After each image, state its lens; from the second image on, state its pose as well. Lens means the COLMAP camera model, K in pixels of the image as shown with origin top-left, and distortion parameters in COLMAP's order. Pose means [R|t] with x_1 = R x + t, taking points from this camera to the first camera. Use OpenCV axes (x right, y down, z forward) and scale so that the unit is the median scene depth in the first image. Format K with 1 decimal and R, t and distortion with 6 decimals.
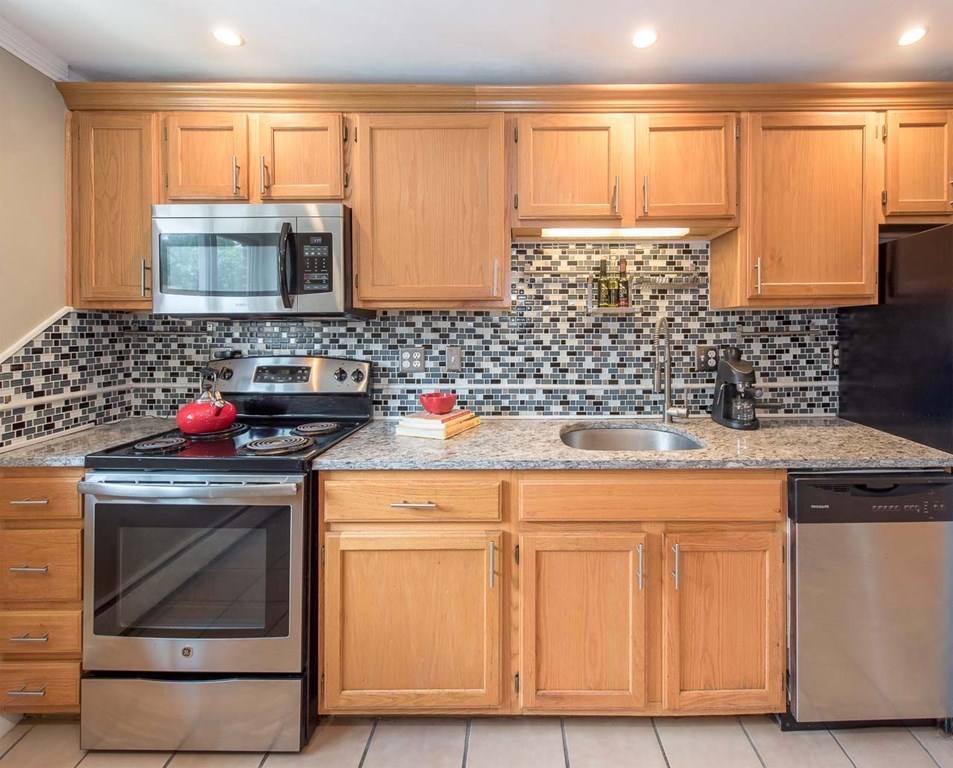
lens RADIAL K [[467.0, 0, 506.1], [0, 467.0, 332.8], [0, 0, 1]] dist [0.002564, -0.000500]
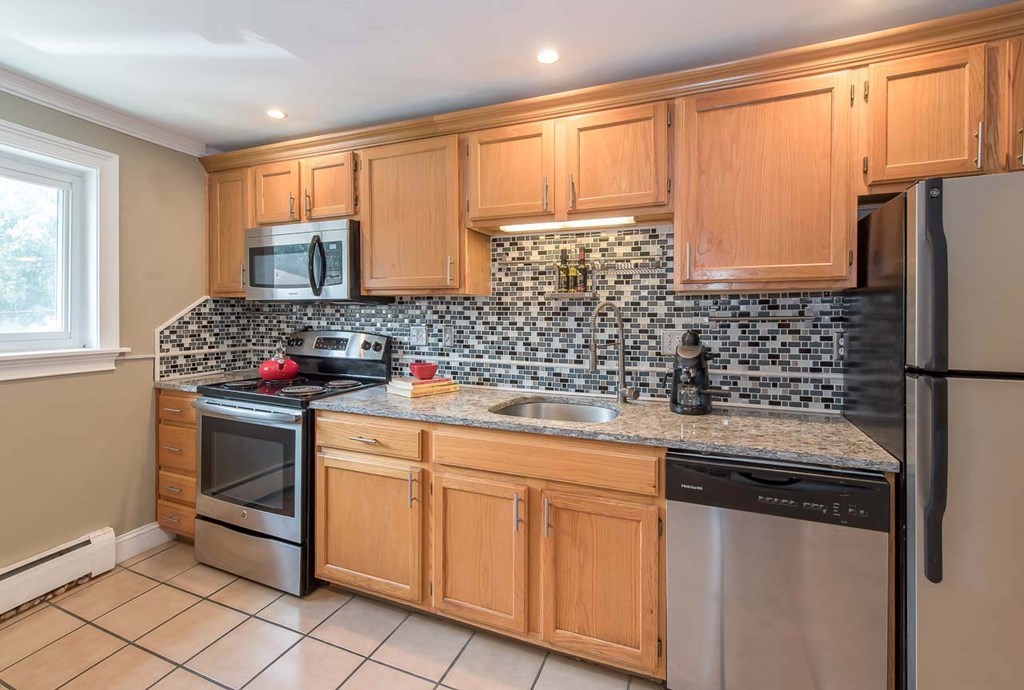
lens RADIAL K [[479.4, 0, 481.2], [0, 479.4, 318.9], [0, 0, 1]] dist [0.000445, 0.000265]
pose [[0.914572, 0.013435, -0.404201, 0.470300], [-0.009852, 0.999892, 0.010941, -0.003188], [0.404304, -0.006024, 0.914605, -0.101056]]
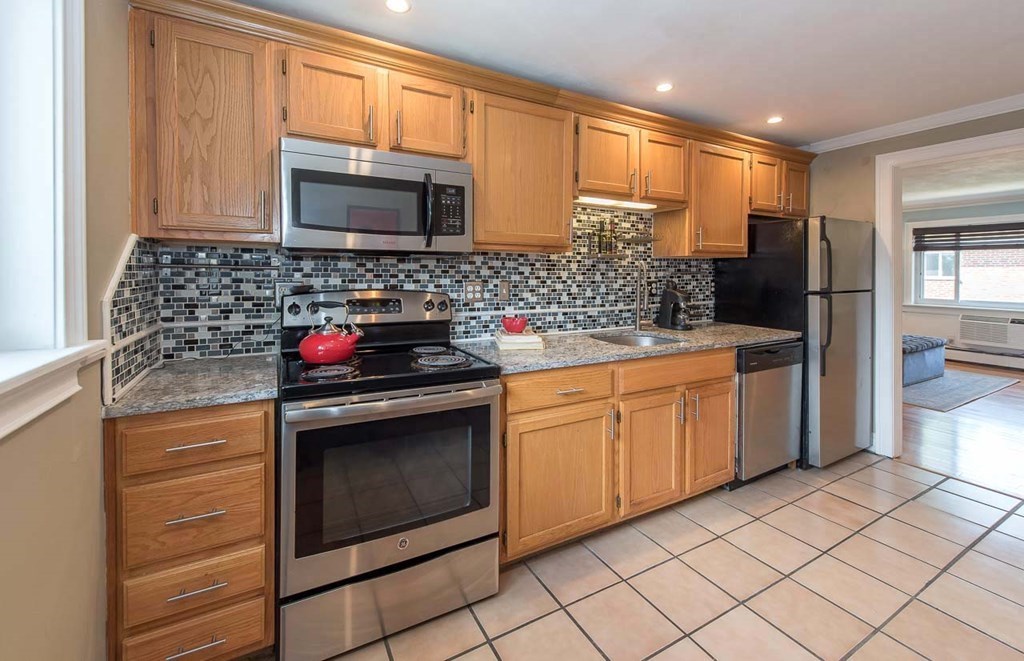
lens RADIAL K [[439.7, 0, 510.6], [0, 439.7, 275.9], [0, 0, 1]] dist [0.000994, 0.000180]
pose [[0.873758, 0.005208, 0.486332, -0.679373], [-0.007603, 0.999967, 0.002952, 0.012082], [-0.486301, -0.006277, 0.873769, -0.048308]]
